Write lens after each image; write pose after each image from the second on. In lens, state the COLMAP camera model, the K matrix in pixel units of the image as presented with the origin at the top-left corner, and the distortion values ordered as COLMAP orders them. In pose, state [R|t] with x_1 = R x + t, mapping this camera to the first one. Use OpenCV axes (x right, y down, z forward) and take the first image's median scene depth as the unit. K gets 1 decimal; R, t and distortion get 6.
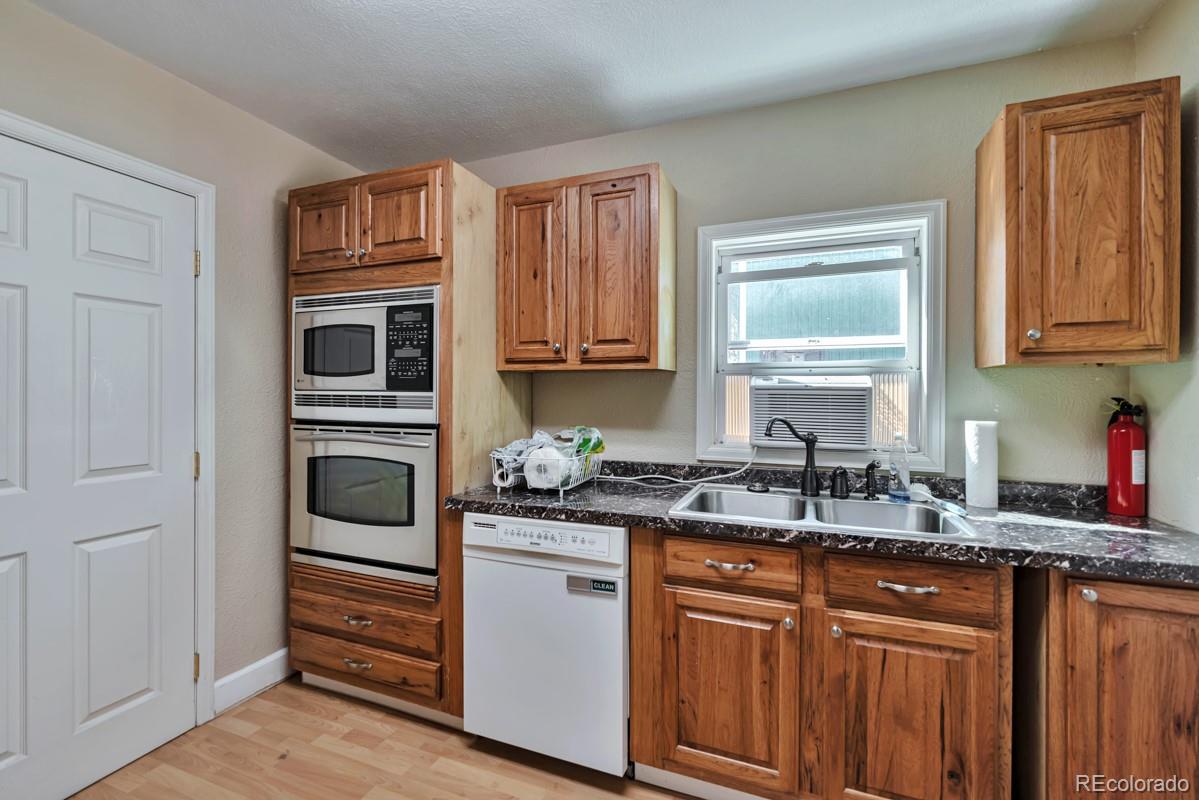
lens RADIAL K [[519.4, 0, 591.7], [0, 519.4, 397.1], [0, 0, 1]] dist [0.000435, 0.000131]
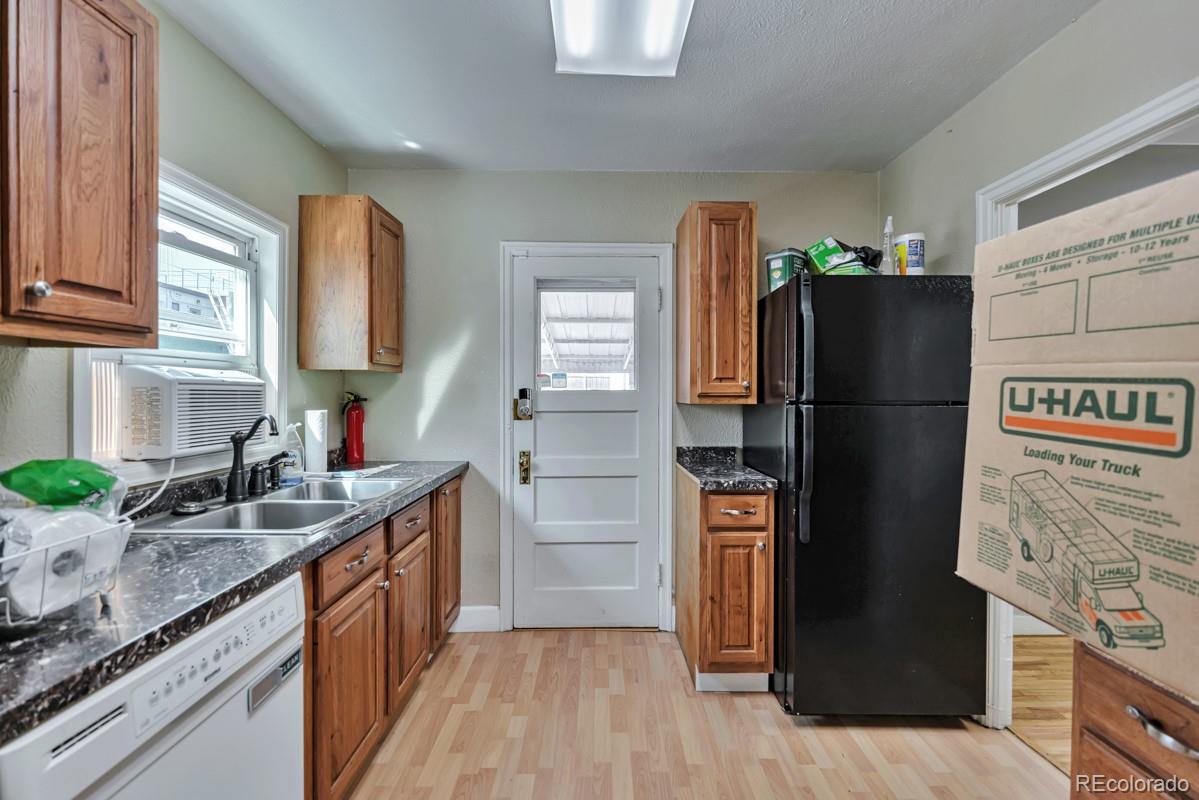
lens RADIAL K [[519.4, 0, 594.5], [0, 519.4, 398.7], [0, 0, 1]] dist [0.000435, 0.000131]
pose [[-0.366104, -0.019921, 0.930361, -0.726742], [-0.000710, 0.999777, 0.021128, -0.008734], [-0.930574, 0.007074, -0.366036, 0.819556]]
